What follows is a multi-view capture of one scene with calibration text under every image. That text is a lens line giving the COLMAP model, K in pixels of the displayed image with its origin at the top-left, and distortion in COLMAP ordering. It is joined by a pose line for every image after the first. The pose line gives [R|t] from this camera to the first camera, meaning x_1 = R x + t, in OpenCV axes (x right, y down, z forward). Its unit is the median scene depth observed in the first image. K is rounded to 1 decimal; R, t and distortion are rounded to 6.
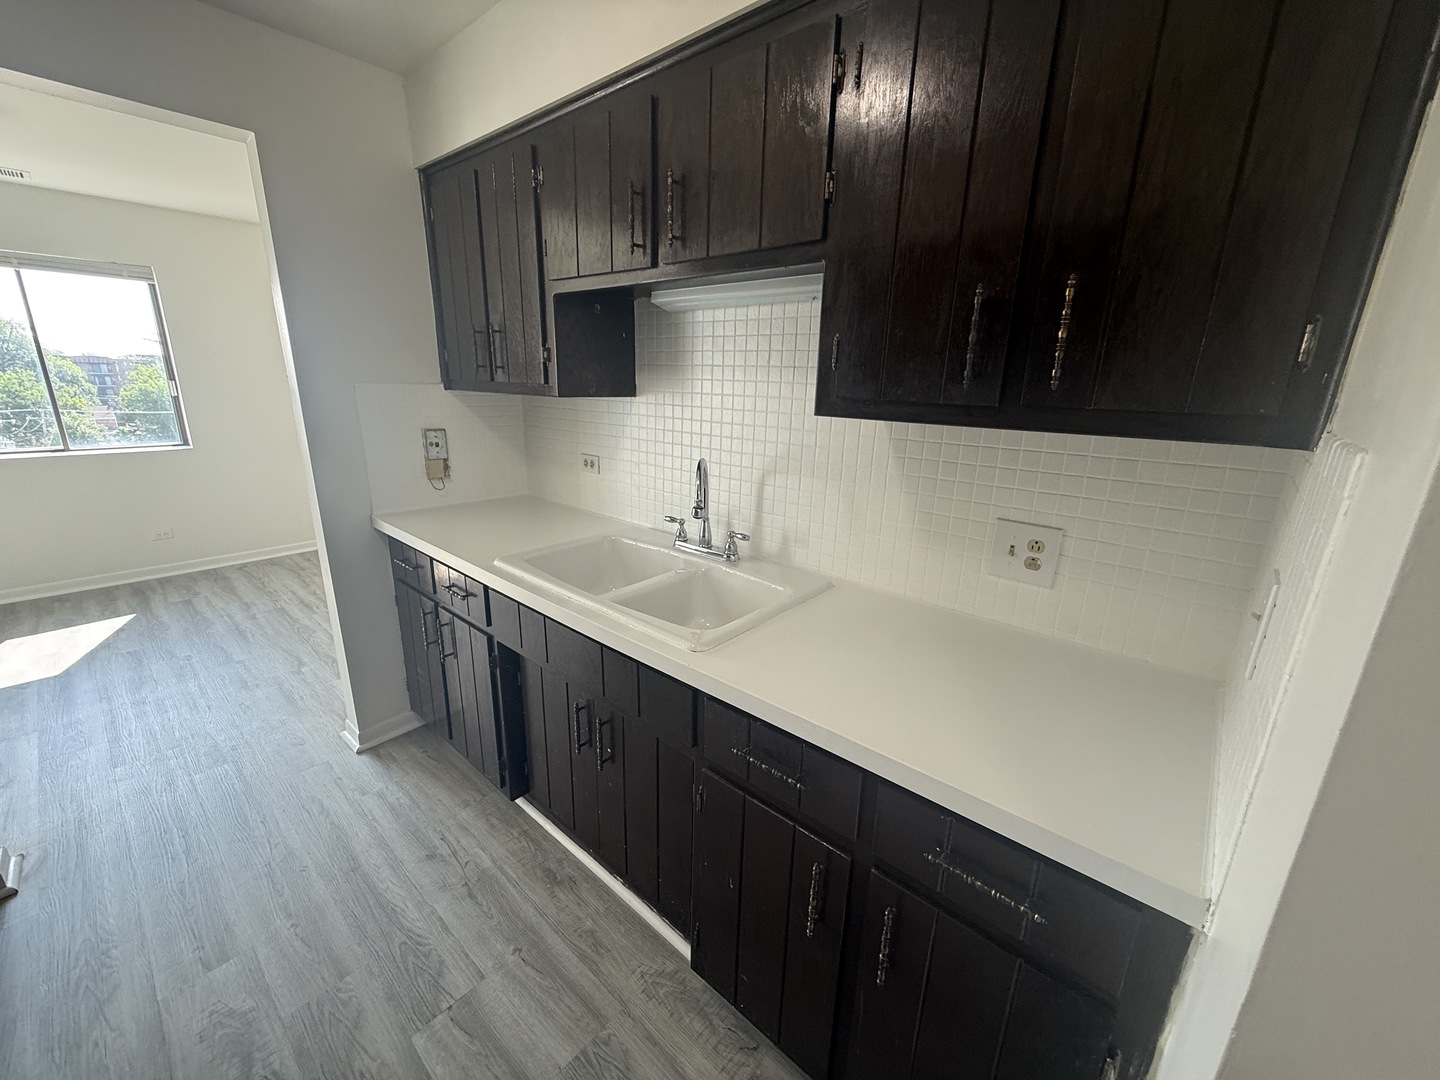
lens RADIAL K [[572.8, 0, 717.4], [0, 572.8, 537.5], [0, 0, 1]] dist [-0.000923, 0.000228]
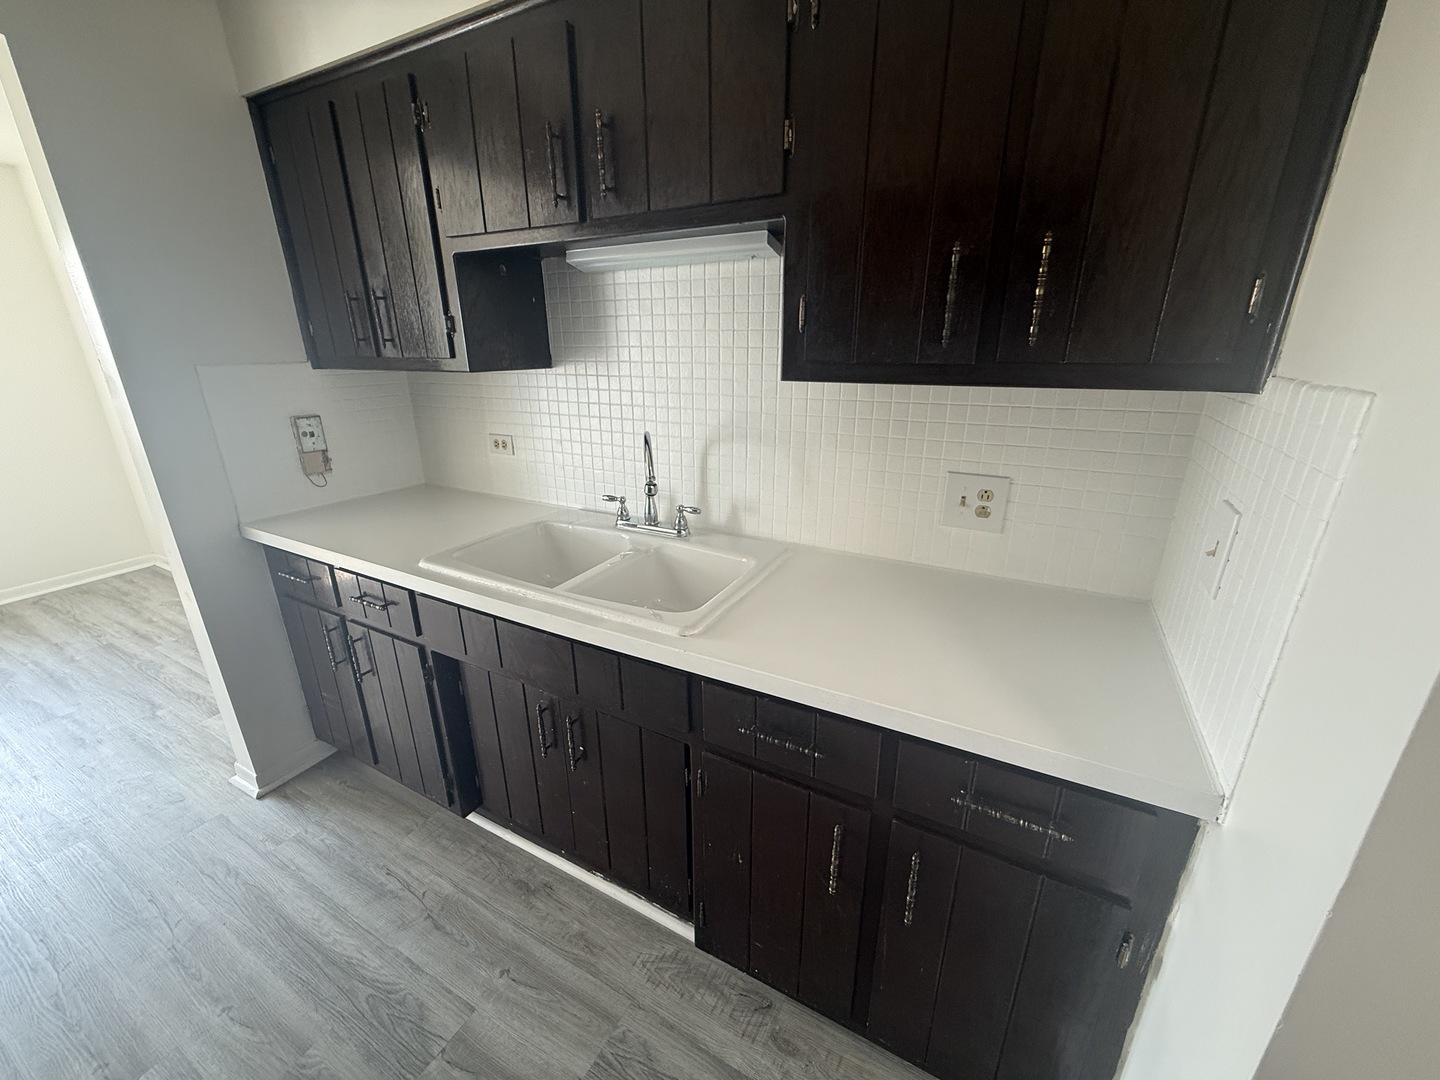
lens RADIAL K [[572.8, 0, 717.4], [0, 572.8, 537.5], [0, 0, 1]] dist [-0.000923, 0.000228]
pose [[0.975077, -0.100362, 0.197870, -0.113483], [0.088566, 0.993773, 0.067612, -0.017499], [-0.203424, -0.048403, 0.977894, 0.042380]]
